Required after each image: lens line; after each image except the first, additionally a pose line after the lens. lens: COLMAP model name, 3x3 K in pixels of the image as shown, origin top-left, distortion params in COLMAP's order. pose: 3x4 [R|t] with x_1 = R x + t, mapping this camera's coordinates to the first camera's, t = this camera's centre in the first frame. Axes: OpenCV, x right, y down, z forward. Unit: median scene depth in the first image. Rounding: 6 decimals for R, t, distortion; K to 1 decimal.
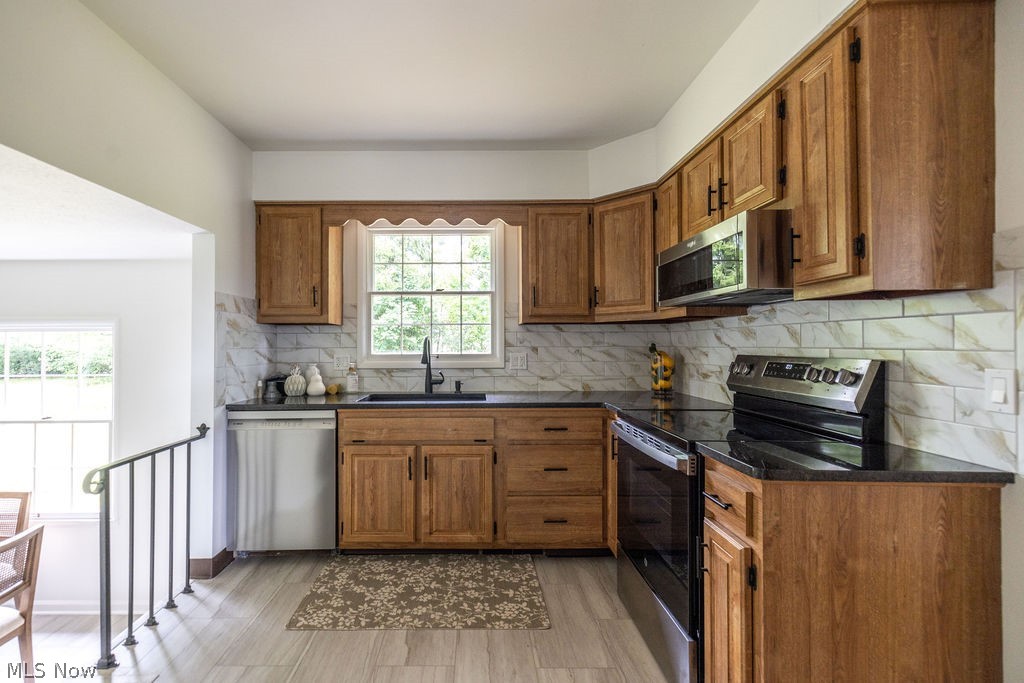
lens RADIAL K [[441.3, 0, 509.9], [0, 441.3, 344.1], [0, 0, 1]] dist [0.003043, 0.000293]
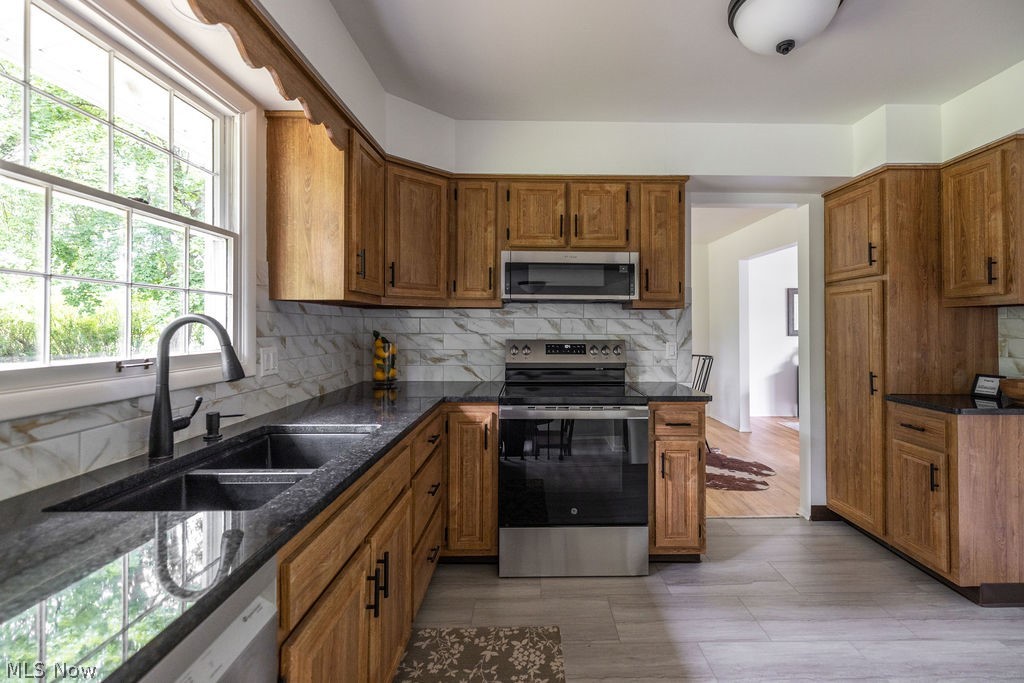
lens RADIAL K [[441.3, 0, 515.3], [0, 441.3, 321.1], [0, 0, 1]] dist [0.003043, 0.000293]
pose [[0.073941, 0.013758, 0.997168, -0.762648], [-0.007212, 0.999886, -0.013260, -0.012861], [-0.997237, -0.006211, 0.074032, 0.879628]]
